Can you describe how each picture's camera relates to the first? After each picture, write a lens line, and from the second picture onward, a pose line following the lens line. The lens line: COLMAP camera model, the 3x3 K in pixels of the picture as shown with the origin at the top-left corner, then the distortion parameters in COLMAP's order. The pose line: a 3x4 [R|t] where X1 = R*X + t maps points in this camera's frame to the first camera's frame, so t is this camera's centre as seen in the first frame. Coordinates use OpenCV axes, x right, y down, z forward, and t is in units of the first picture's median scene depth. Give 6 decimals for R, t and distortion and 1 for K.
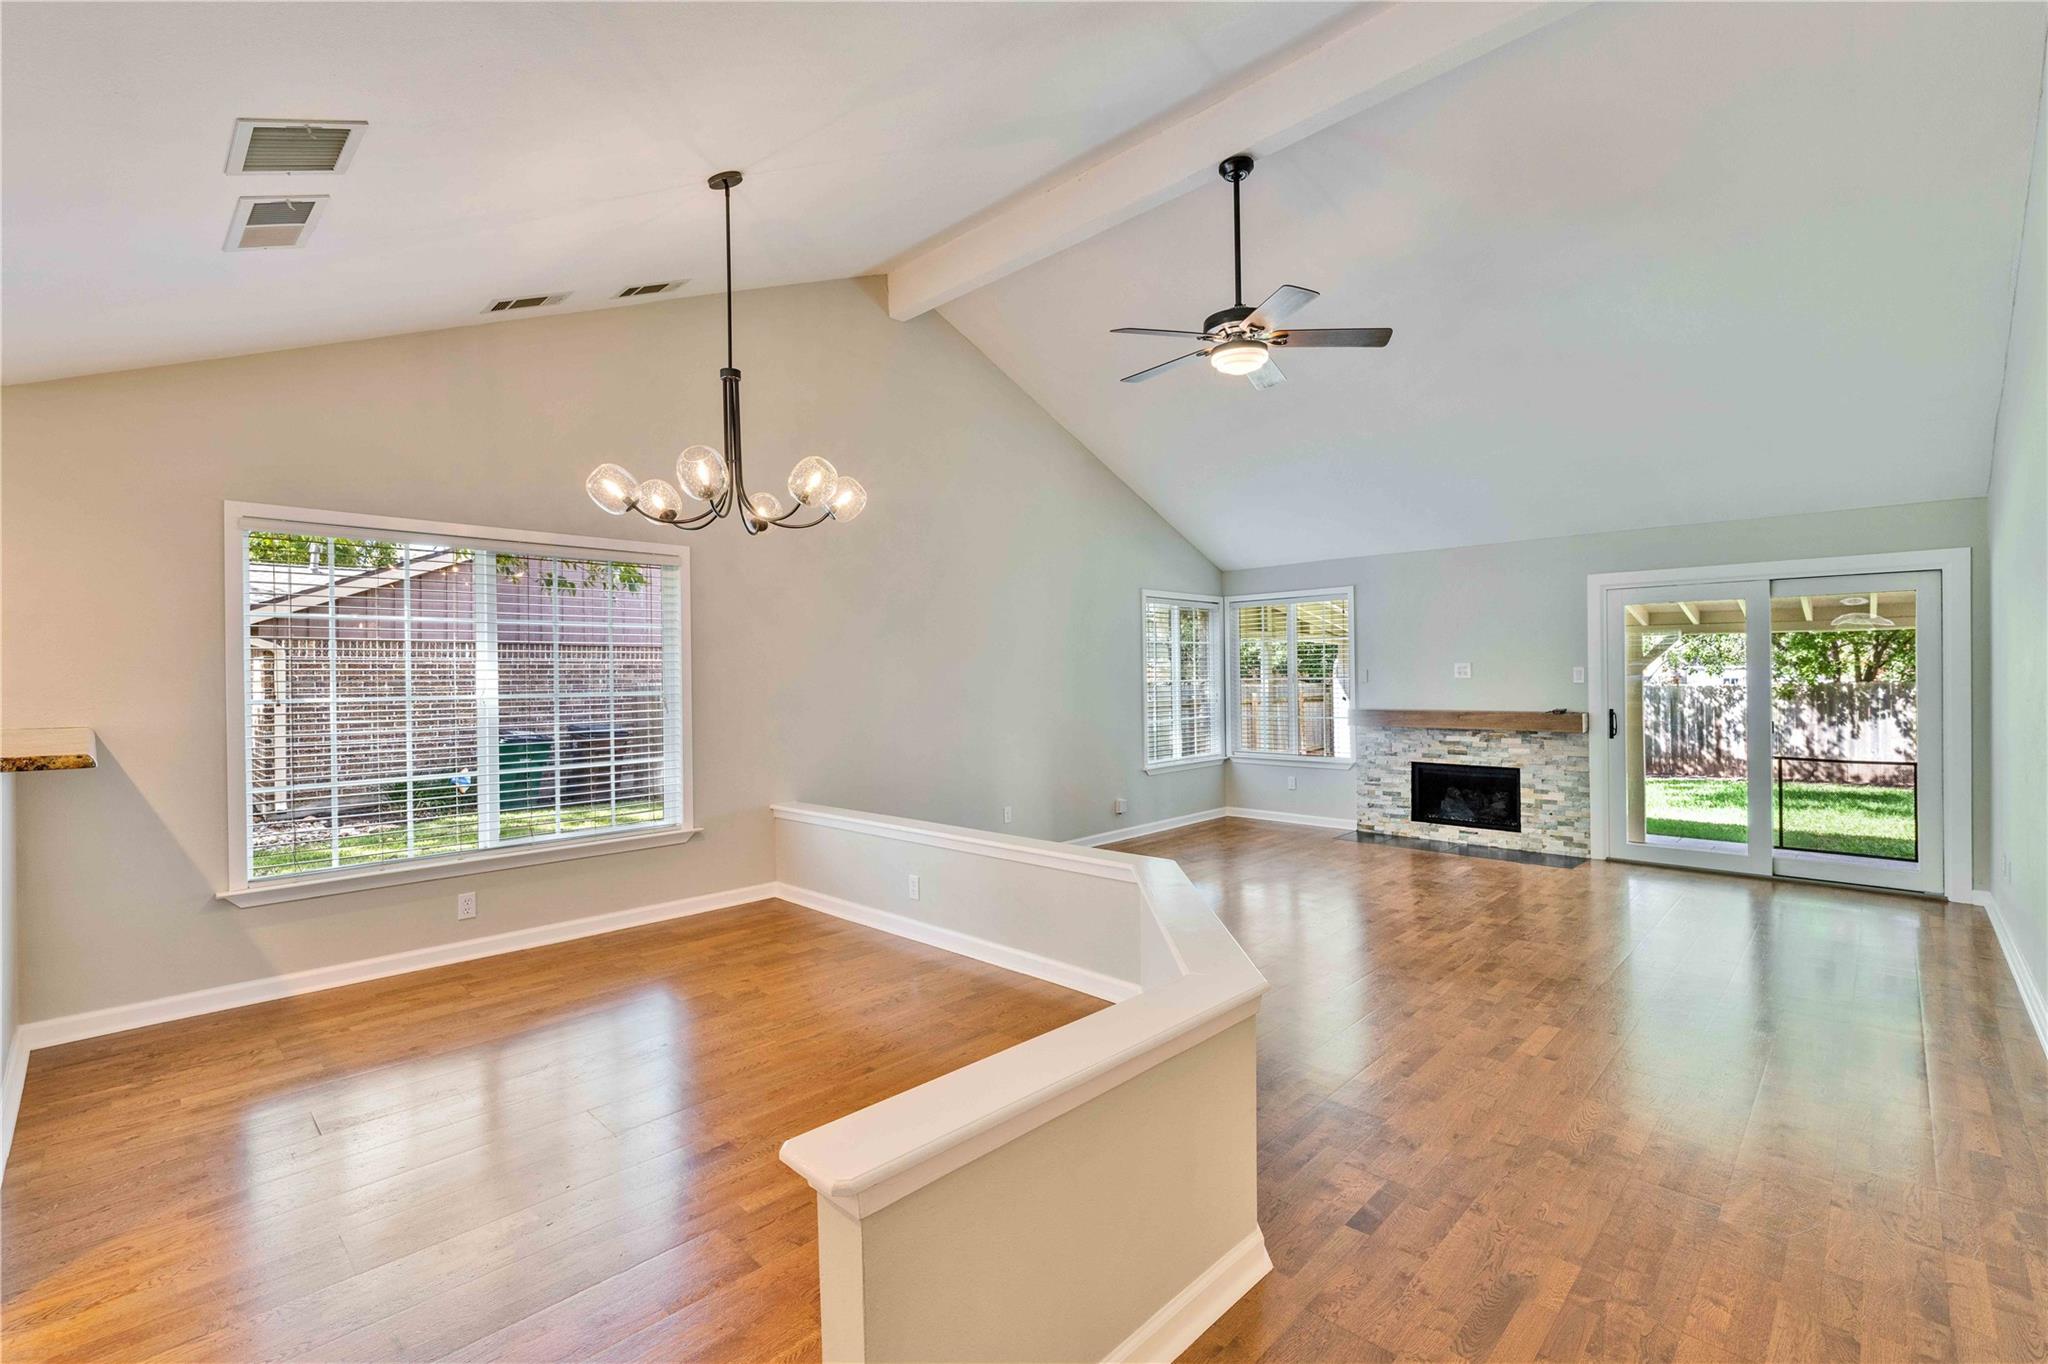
lens RADIAL K [[893.4, 0, 1027.6], [0, 893.4, 676.2], [0, 0, 1]] dist [0.003363, 0.000403]
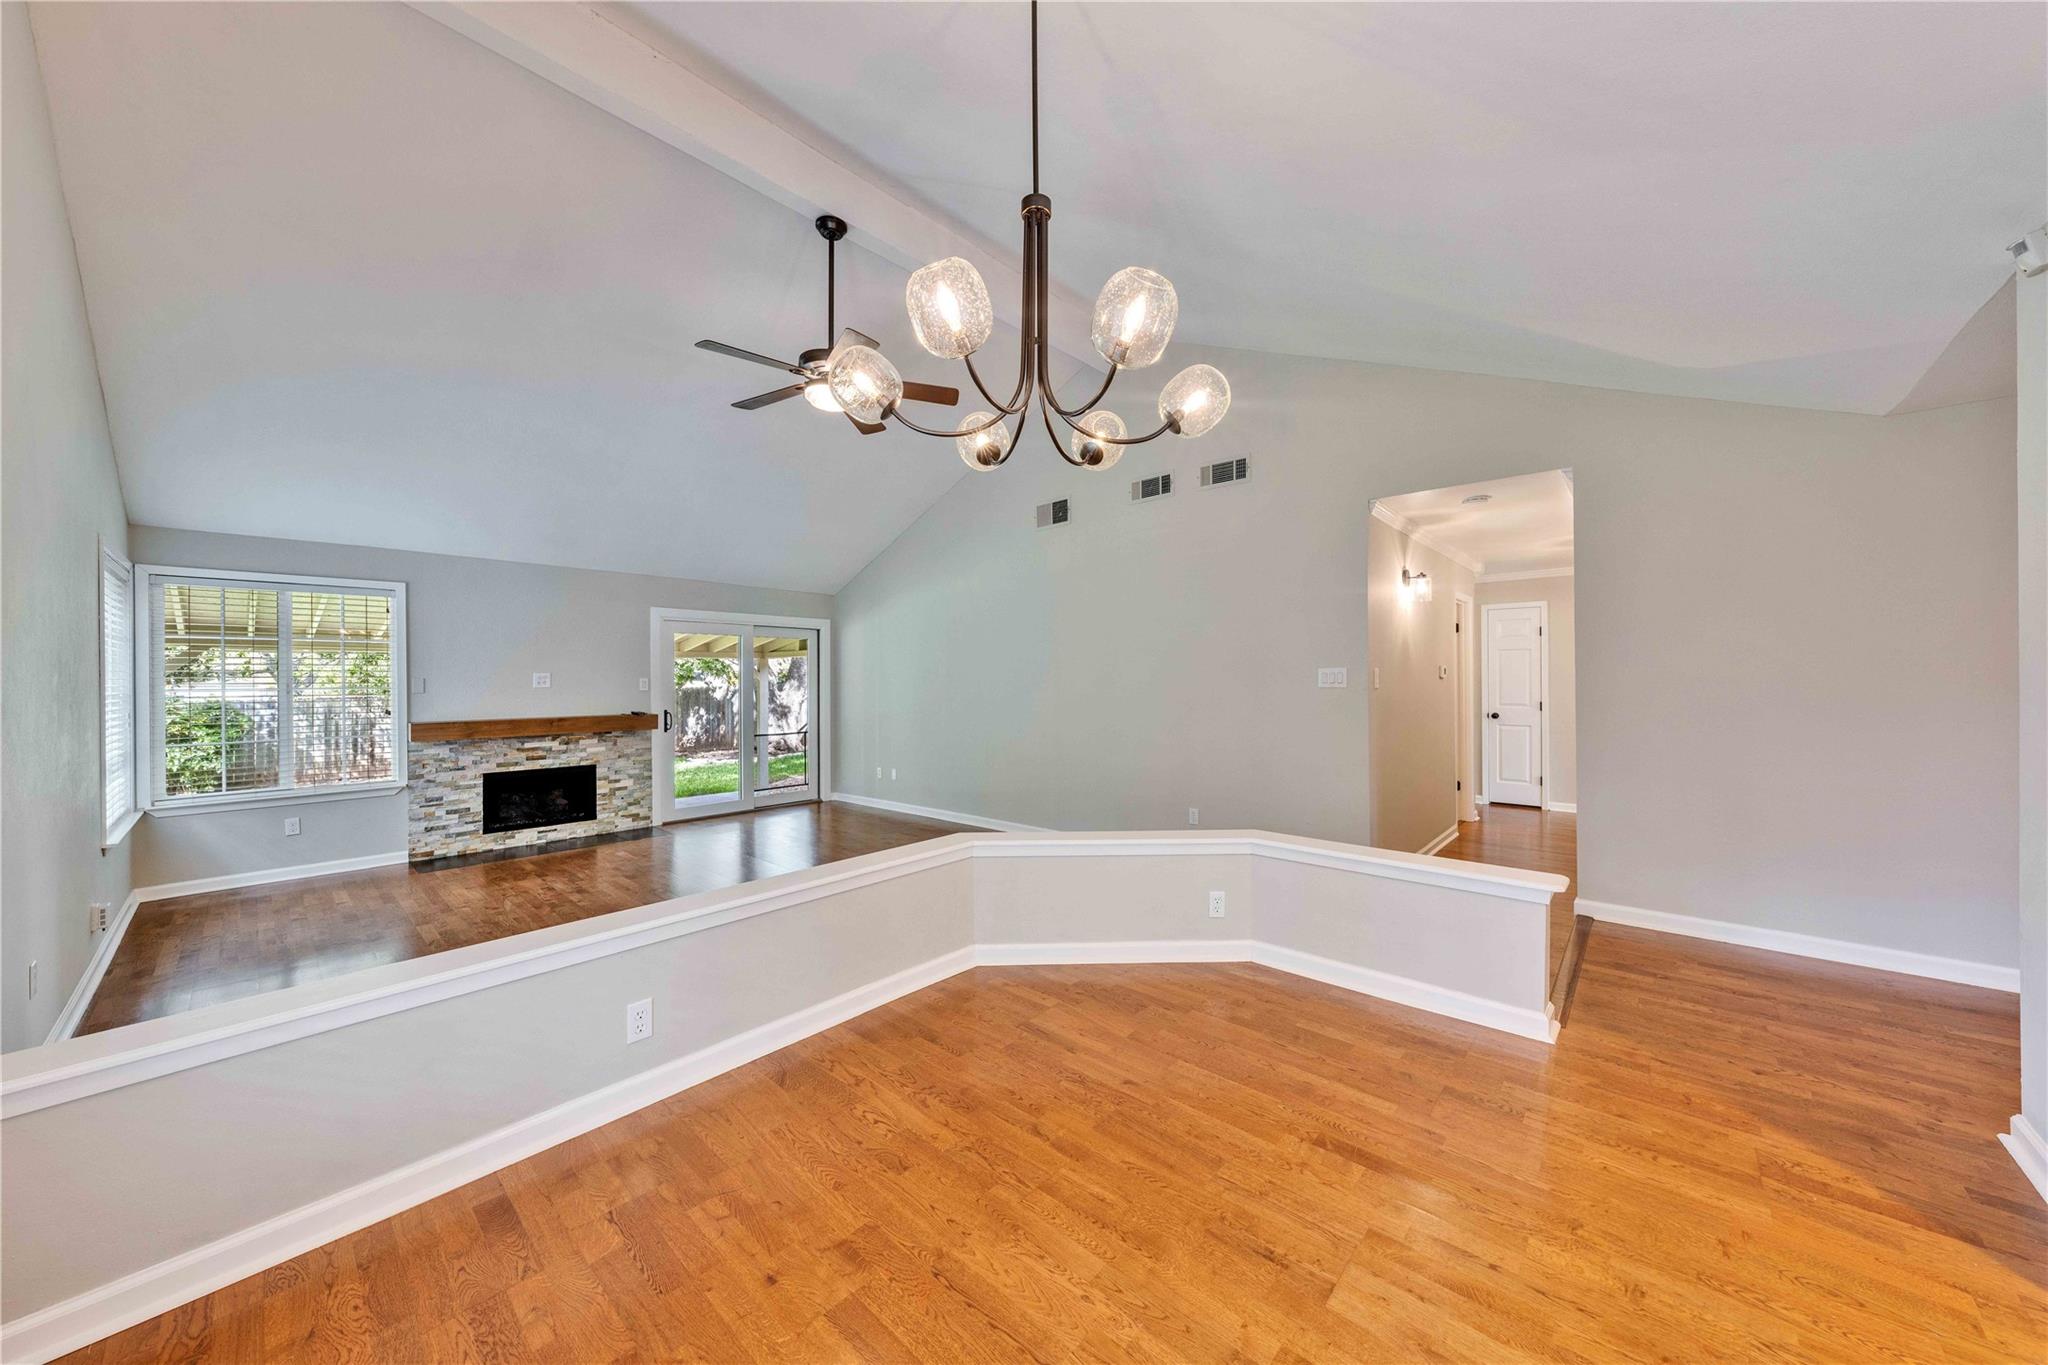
lens RADIAL K [[701.2, 0, 1023.8], [0, 701.2, 676.3], [0, 0, 1]] dist [-0.001453, 0.000011]
pose [[-0.028732, 0.017118, 0.999441, -0.365395], [0.008532, 0.999821, -0.016879, 0.007726], [-0.999551, 0.008042, -0.028873, 0.446010]]
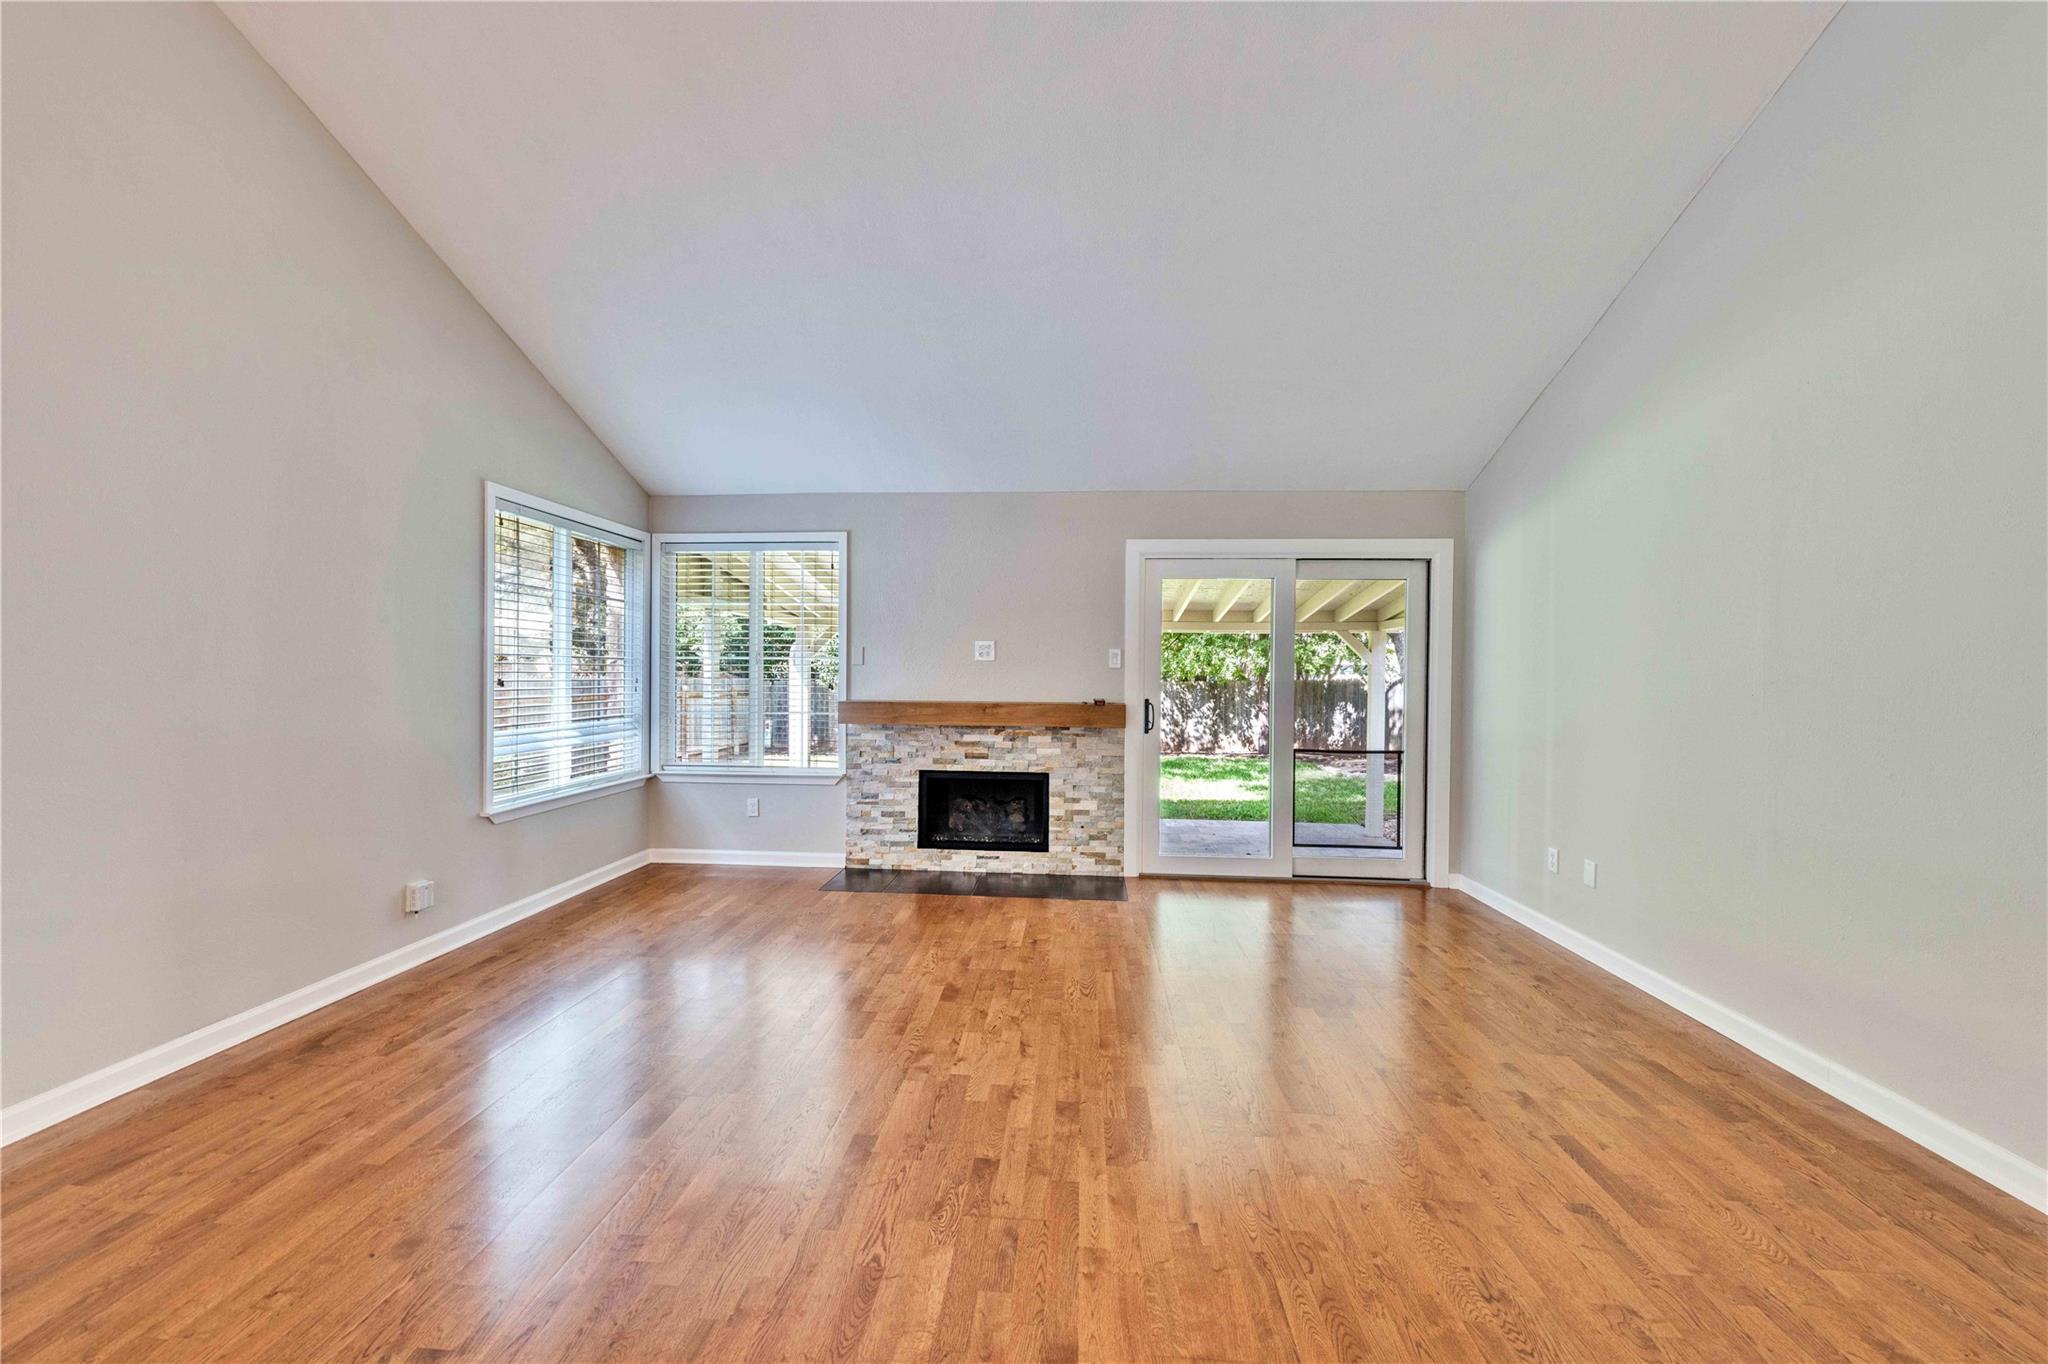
lens RADIAL K [[730.0, 0, 1026.1], [0, 730.0, 679.7], [0, 0, 1]] dist [-0.001701, -0.000037]
pose [[0.770395, 0.014979, 0.637390, 0.107660], [-0.017301, 0.999847, -0.002585, 0.019816], [-0.637332, -0.009036, 0.770537, 0.482755]]
